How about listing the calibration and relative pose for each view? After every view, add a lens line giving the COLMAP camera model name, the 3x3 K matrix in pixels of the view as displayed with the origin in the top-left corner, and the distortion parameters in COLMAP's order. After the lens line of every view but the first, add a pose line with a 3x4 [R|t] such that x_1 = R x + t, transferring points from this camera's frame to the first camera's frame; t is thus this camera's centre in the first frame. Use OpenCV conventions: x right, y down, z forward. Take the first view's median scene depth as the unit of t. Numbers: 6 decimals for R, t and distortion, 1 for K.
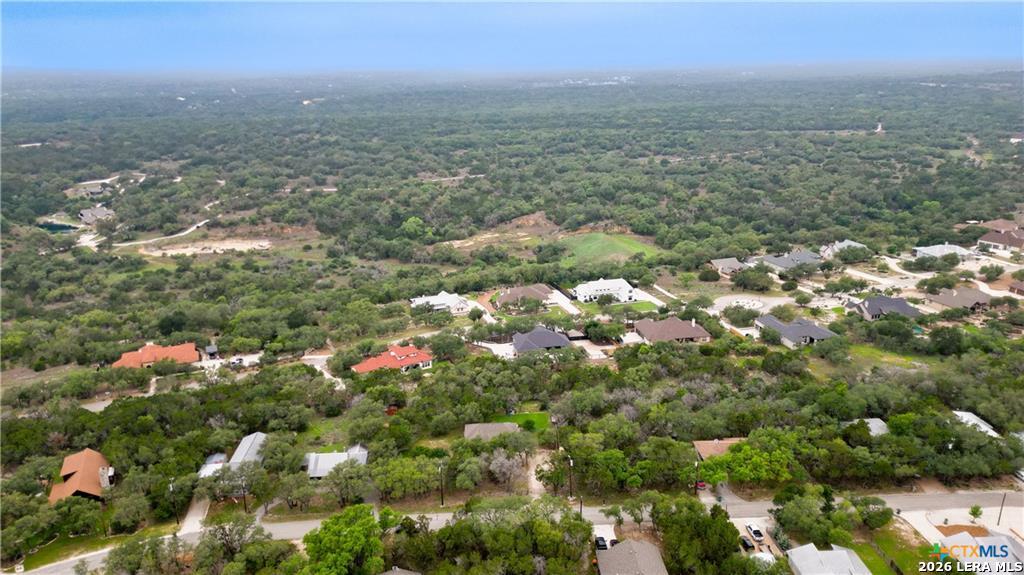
lens RADIAL K [[740.6, 0, 510.5], [0, 740.6, 287.2], [0, 0, 1]] dist [0.056758, -0.041992]
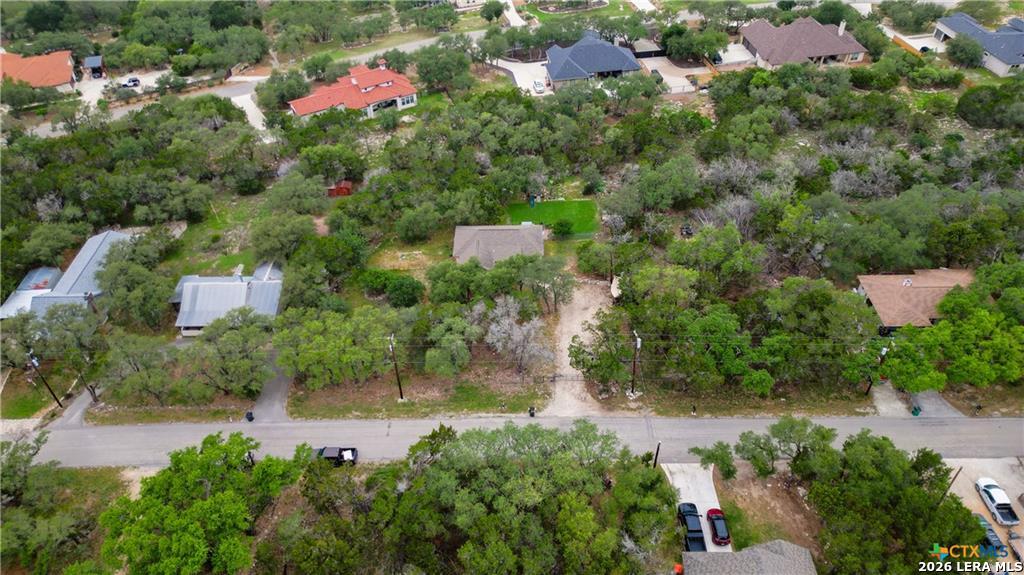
lens RADIAL K [[740.6, 0, 514.4], [0, 740.6, 292.2], [0, 0, 1]] dist [0.056758, -0.041992]
pose [[0.998487, 0.027097, -0.047858, 0.013631], [-0.005115, 0.912179, 0.409760, -0.007981], [0.054758, -0.408895, 0.910937, 0.395781]]
